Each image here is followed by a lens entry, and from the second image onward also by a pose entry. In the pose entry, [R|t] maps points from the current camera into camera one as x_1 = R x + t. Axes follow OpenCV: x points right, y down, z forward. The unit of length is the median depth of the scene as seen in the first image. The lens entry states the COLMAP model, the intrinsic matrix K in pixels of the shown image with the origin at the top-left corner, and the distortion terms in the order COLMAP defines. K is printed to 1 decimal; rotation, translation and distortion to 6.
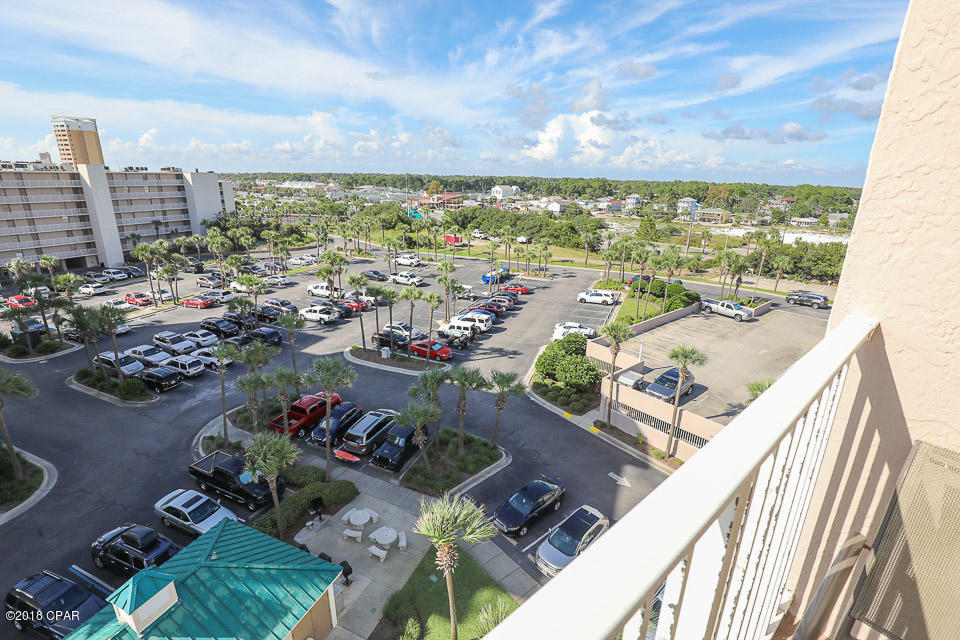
lens RADIAL K [[439.3, 0, 474.4], [0, 439.3, 317.2], [0, 0, 1]] dist [-0.031858, 0.004938]
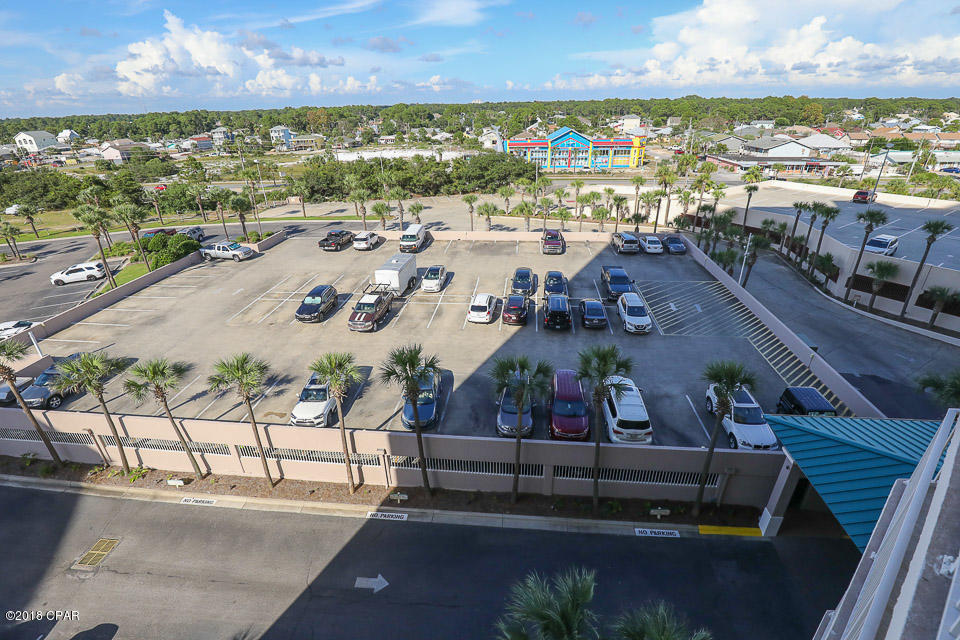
lens RADIAL K [[439.3, 0, 486.5], [0, 439.3, 318.0], [0, 0, 1]] dist [-0.031858, 0.004938]
pose [[0.722520, -0.338019, 0.603082, 0.159039], [0.245879, 0.940928, 0.232803, 0.015488], [-0.646149, -0.019920, 0.762952, -0.034848]]
